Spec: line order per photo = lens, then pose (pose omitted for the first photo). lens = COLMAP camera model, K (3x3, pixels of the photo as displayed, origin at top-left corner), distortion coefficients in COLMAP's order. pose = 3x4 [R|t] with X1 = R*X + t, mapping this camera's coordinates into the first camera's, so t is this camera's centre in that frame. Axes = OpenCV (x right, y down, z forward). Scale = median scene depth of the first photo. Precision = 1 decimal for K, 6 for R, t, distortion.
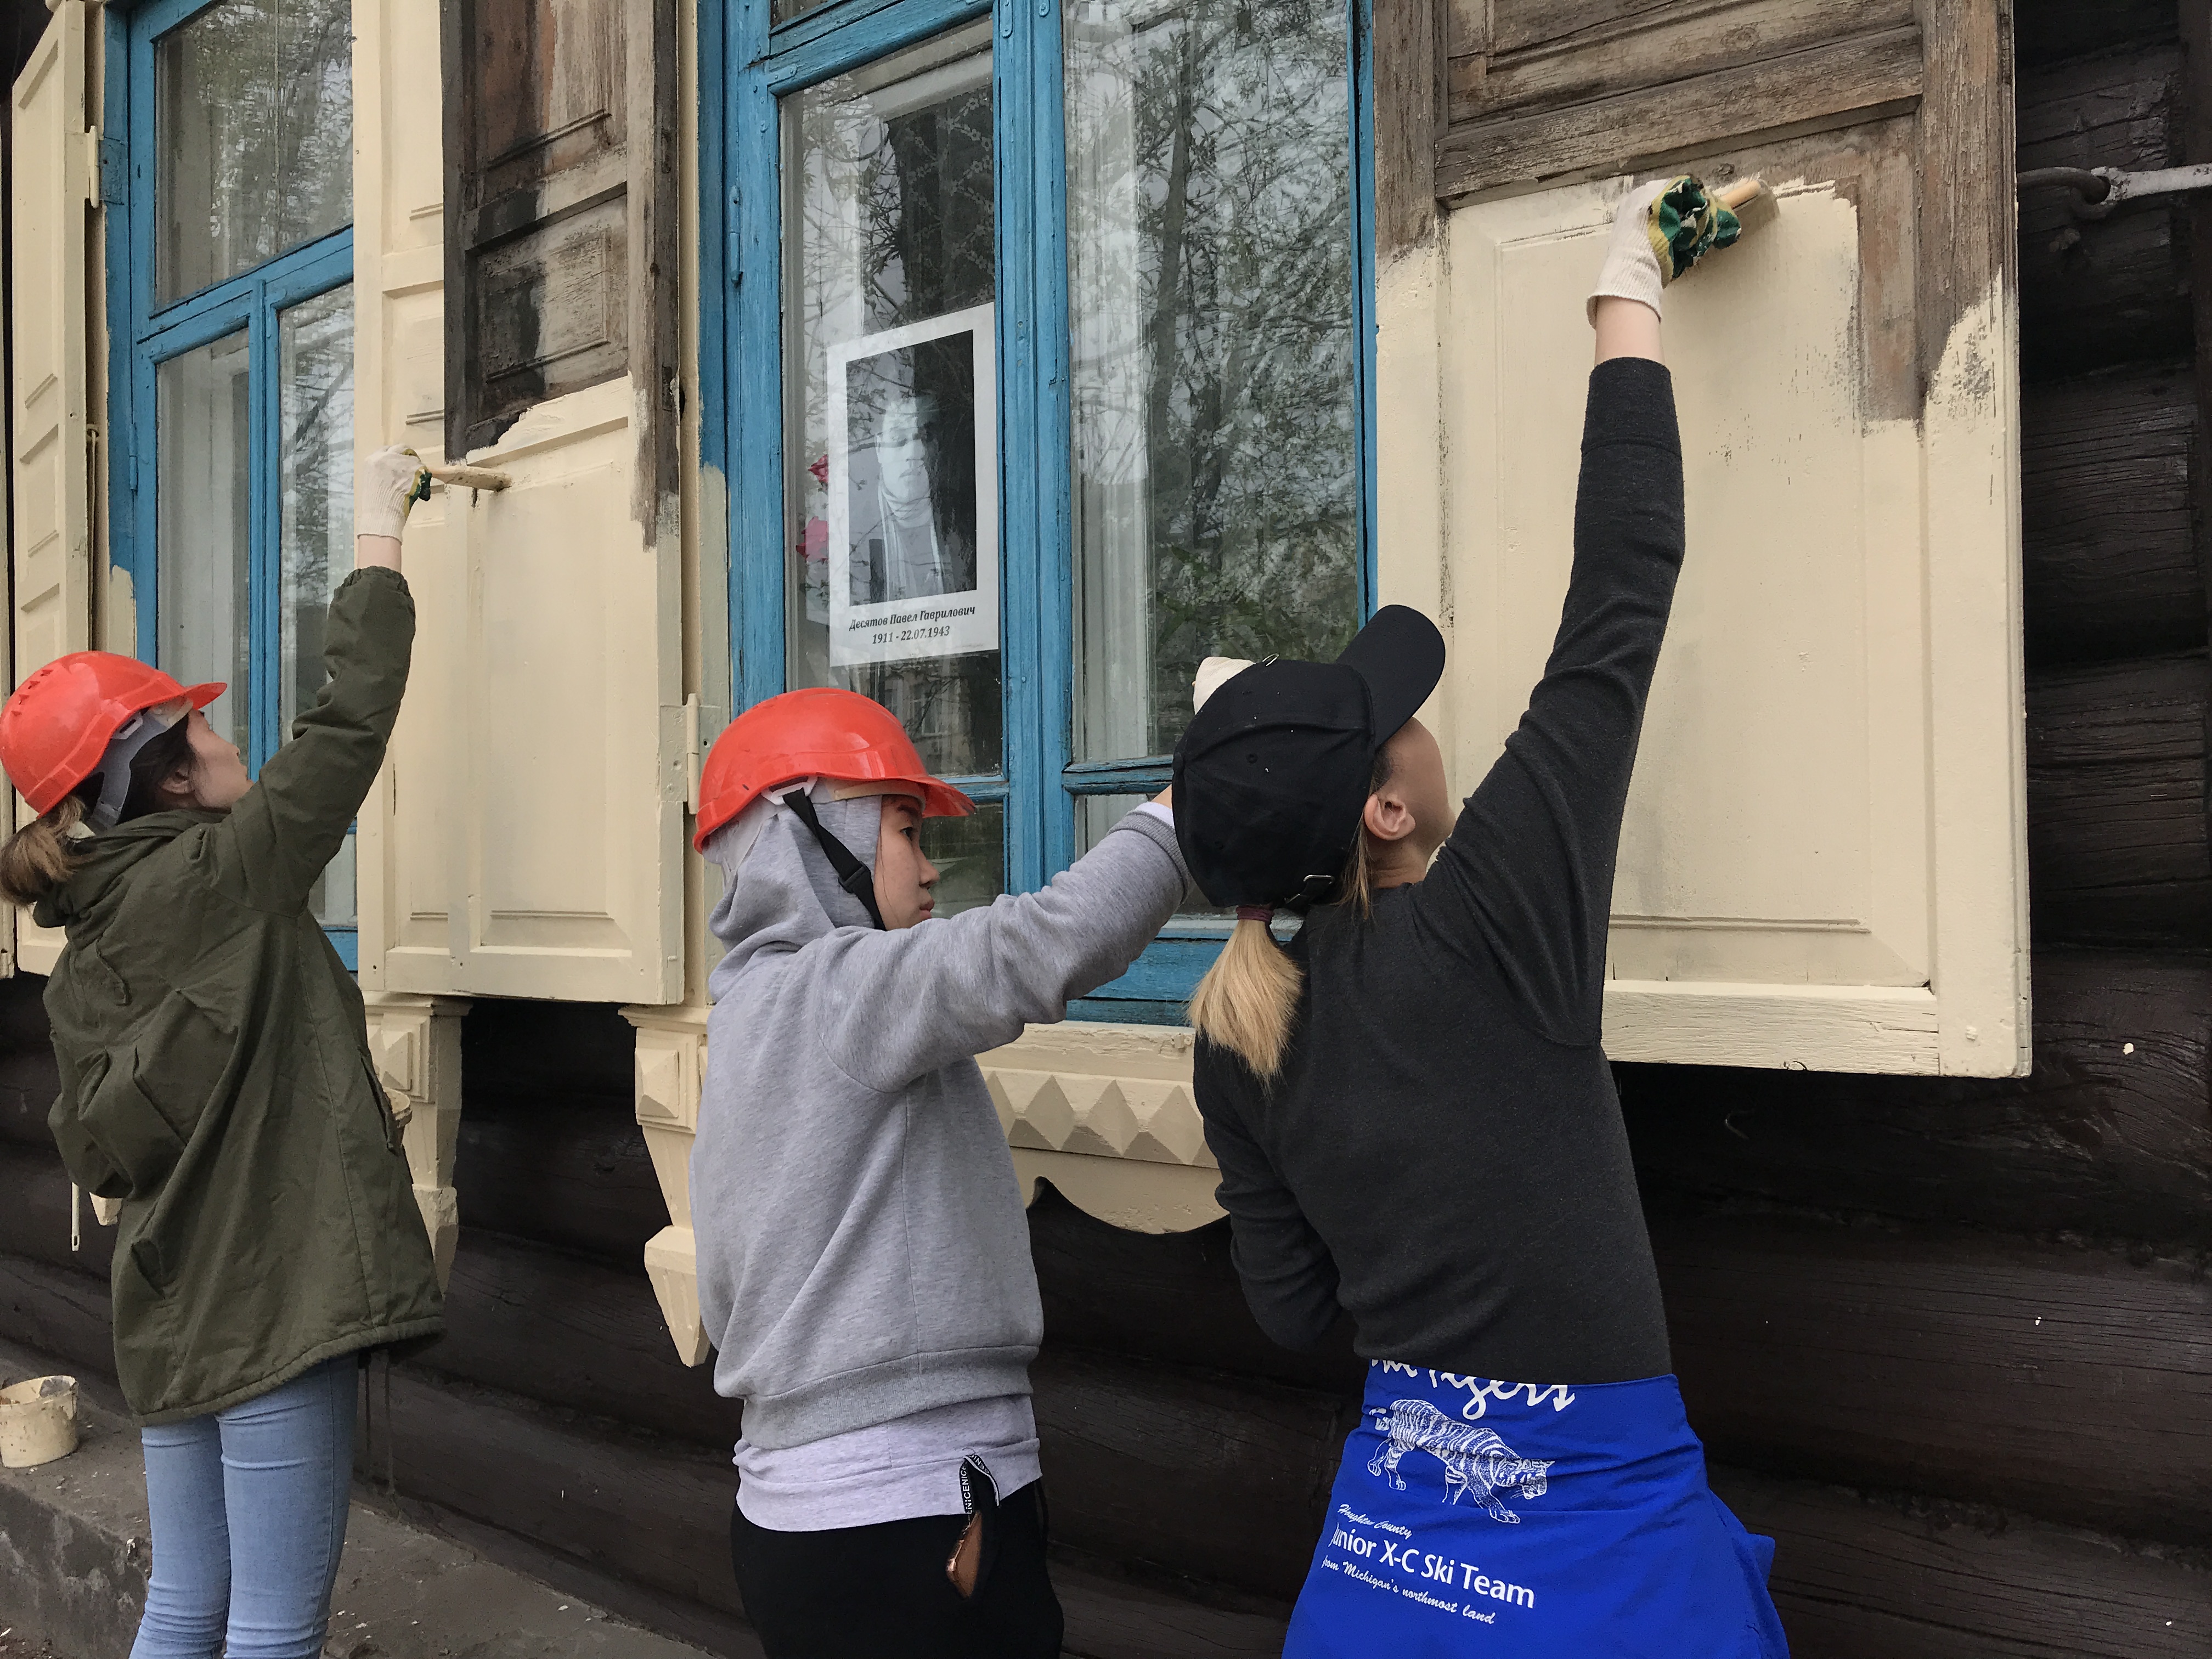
lens RADIAL K [[1809.4, 0, 1089.5], [0, 1809.4, 837.0], [0, 0, 1]] dist [0.077451, -0.087468]
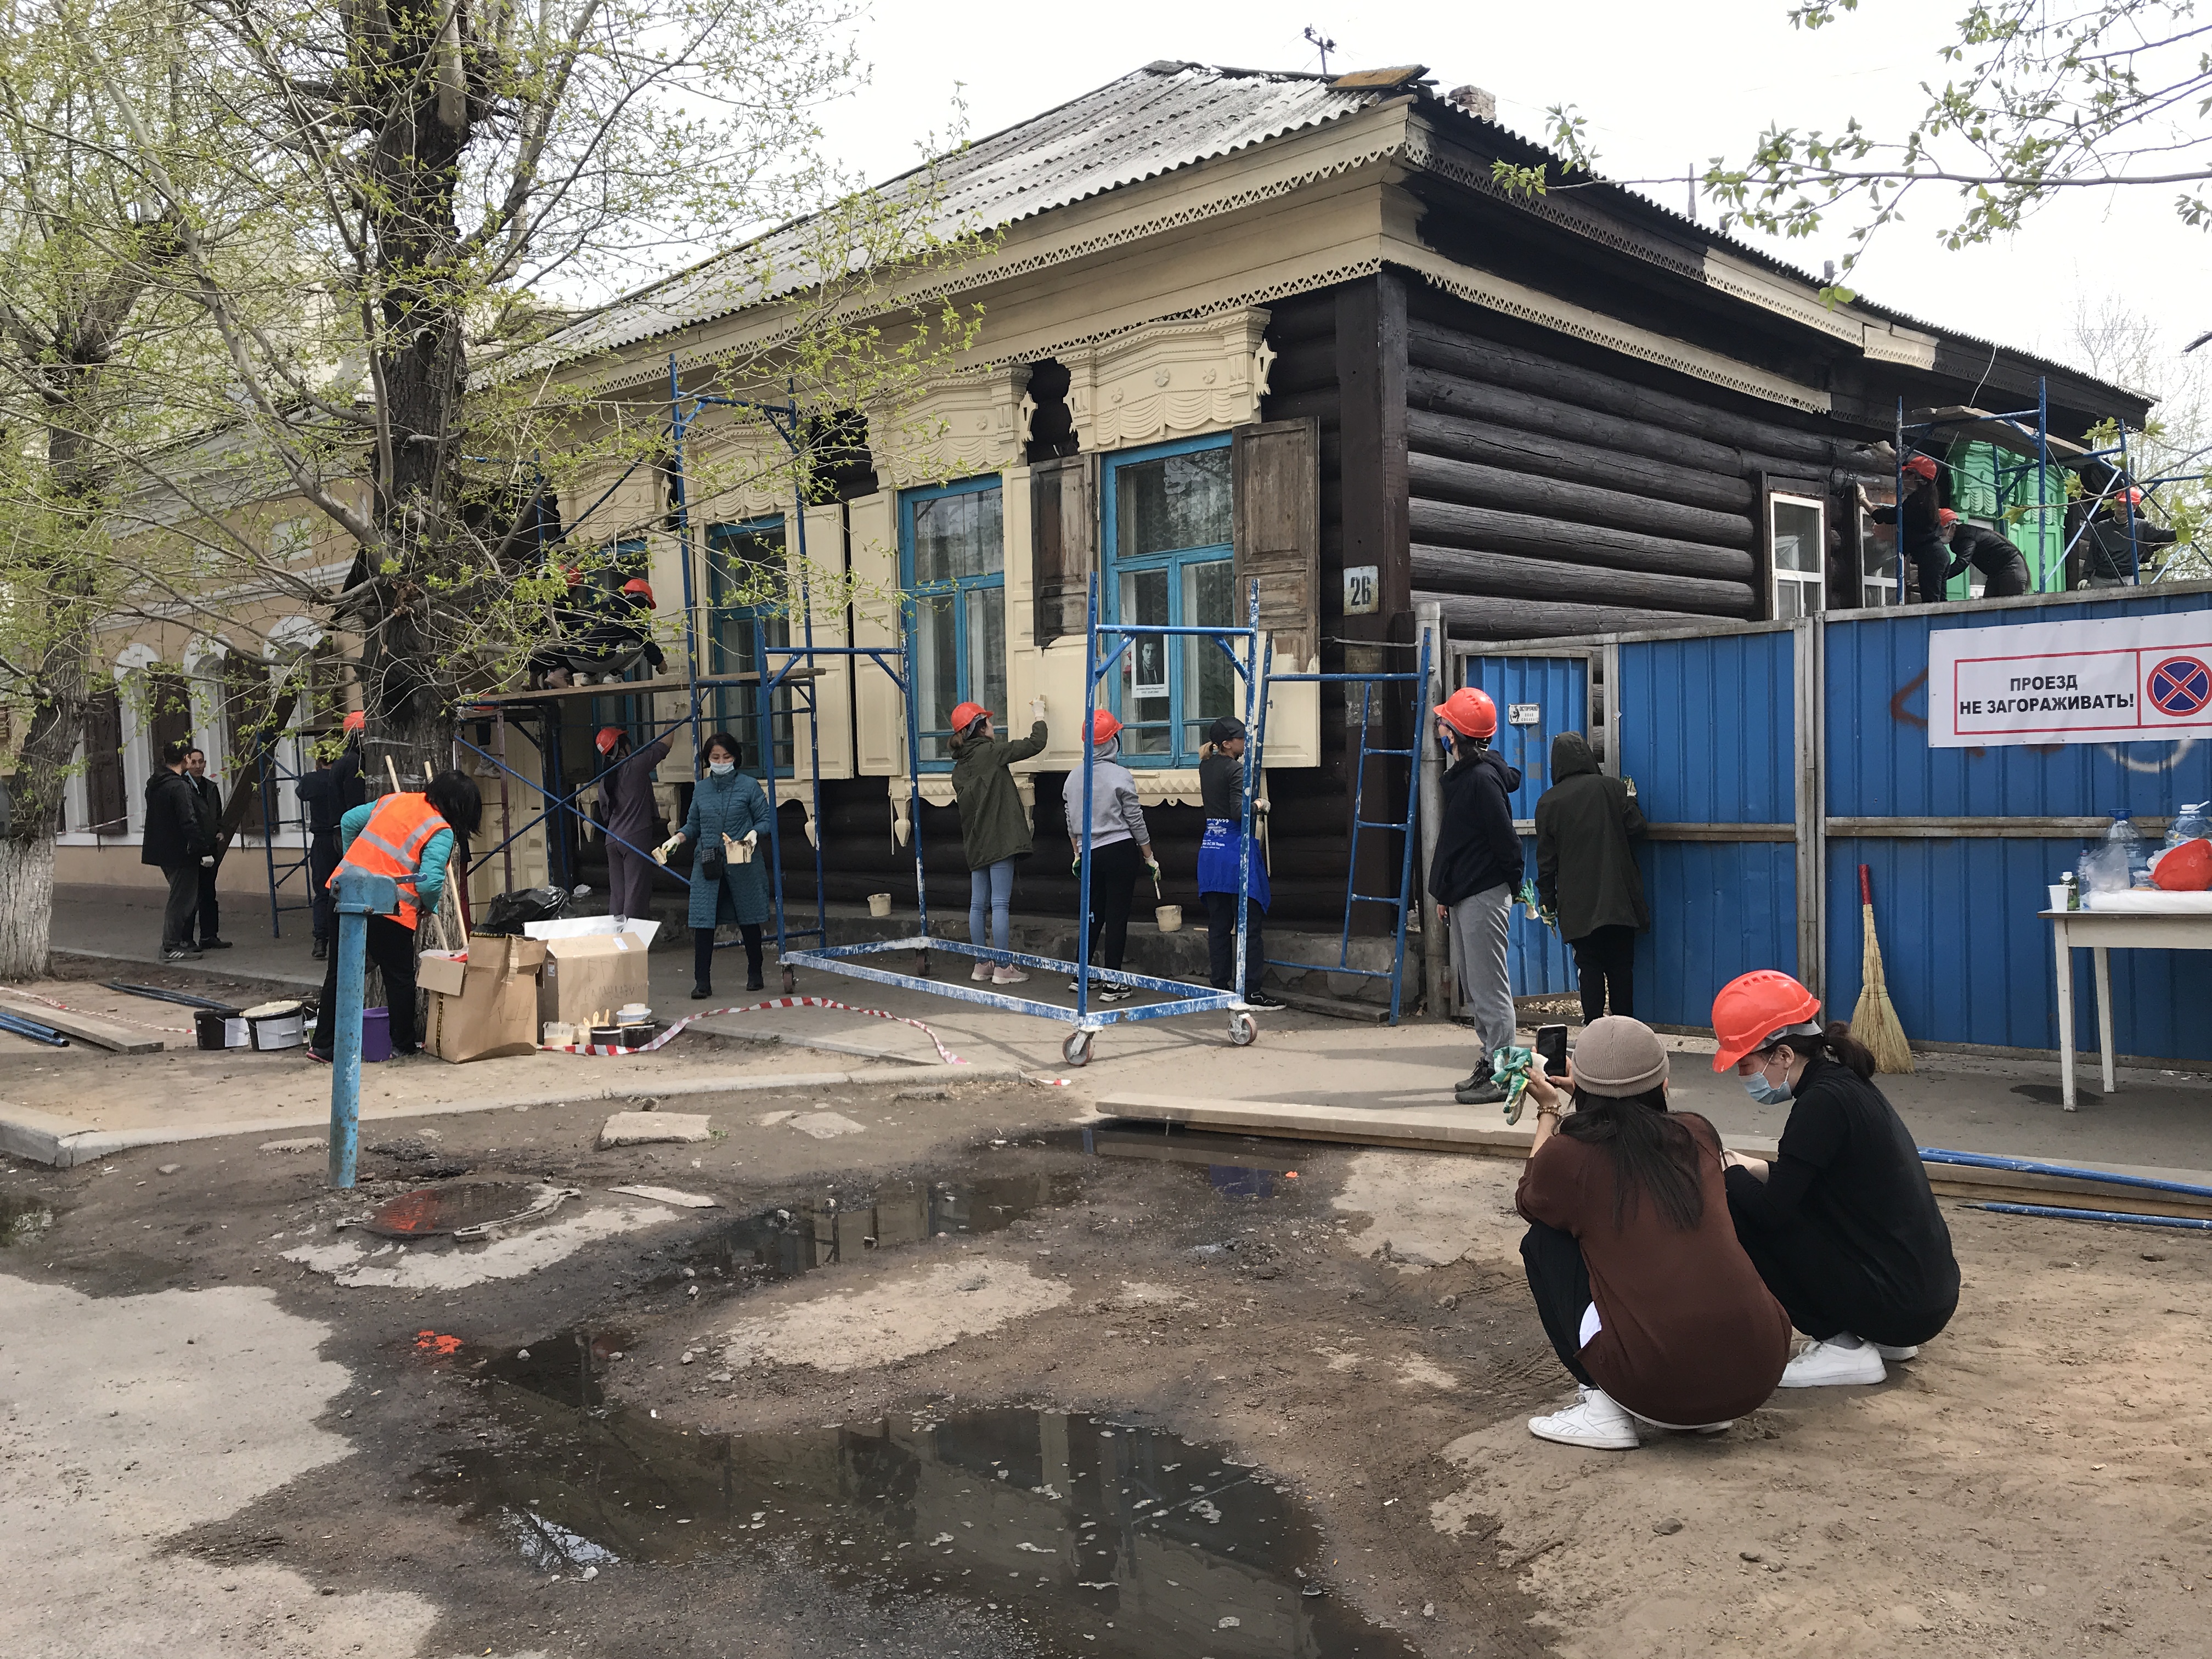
lens RADIAL K [[1791.3, 0, 1106.0], [0, 1791.3, 829.5], [0, 0, 1]] dist [0.107696, -0.232966]
pose [[0.998593, -0.008890, -0.052277, 0.026639], [0.012622, 0.997361, 0.071499, -0.081658], [0.051503, -0.072059, 0.996070, -3.414511]]
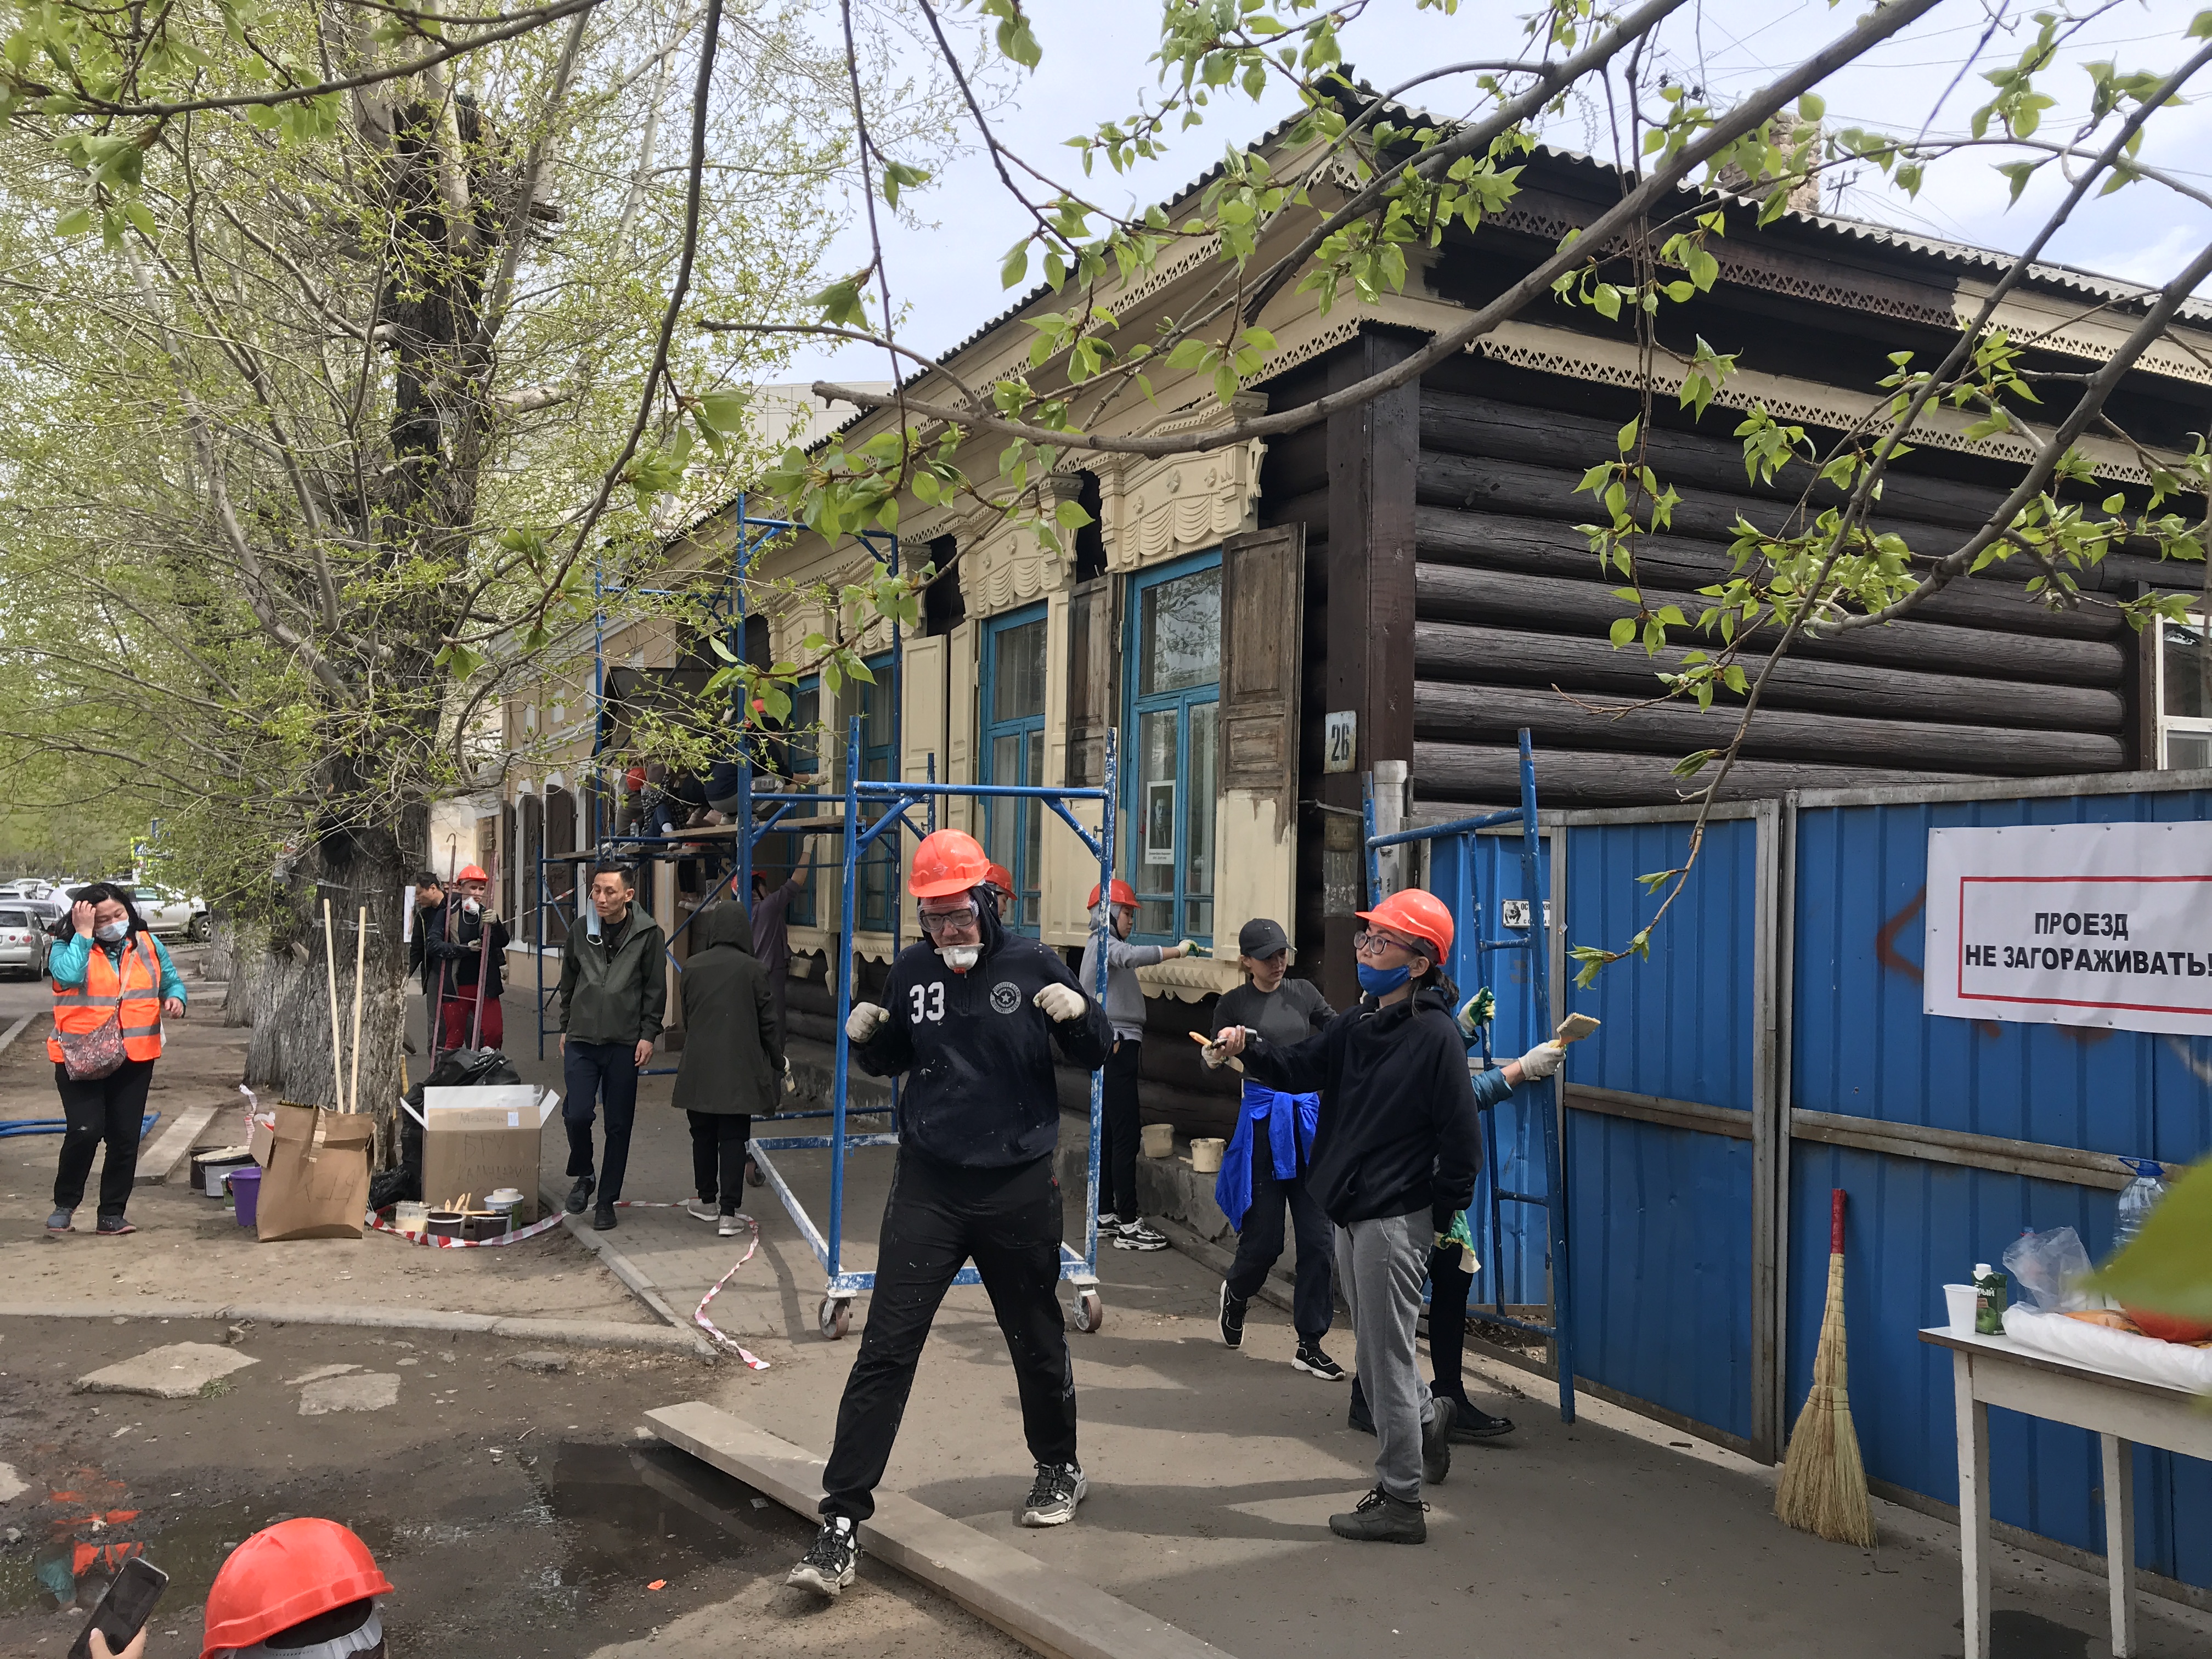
lens RADIAL K [[1809.4, 0, 1089.5], [0, 1809.4, 837.0], [0, 0, 1]] dist [0.077451, -0.087468]
pose [[0.915773, 0.021475, -0.401122, 1.210569], [-0.020803, 0.999765, 0.006030, -0.162936], [0.401157, 0.002822, 0.916005, -2.414789]]
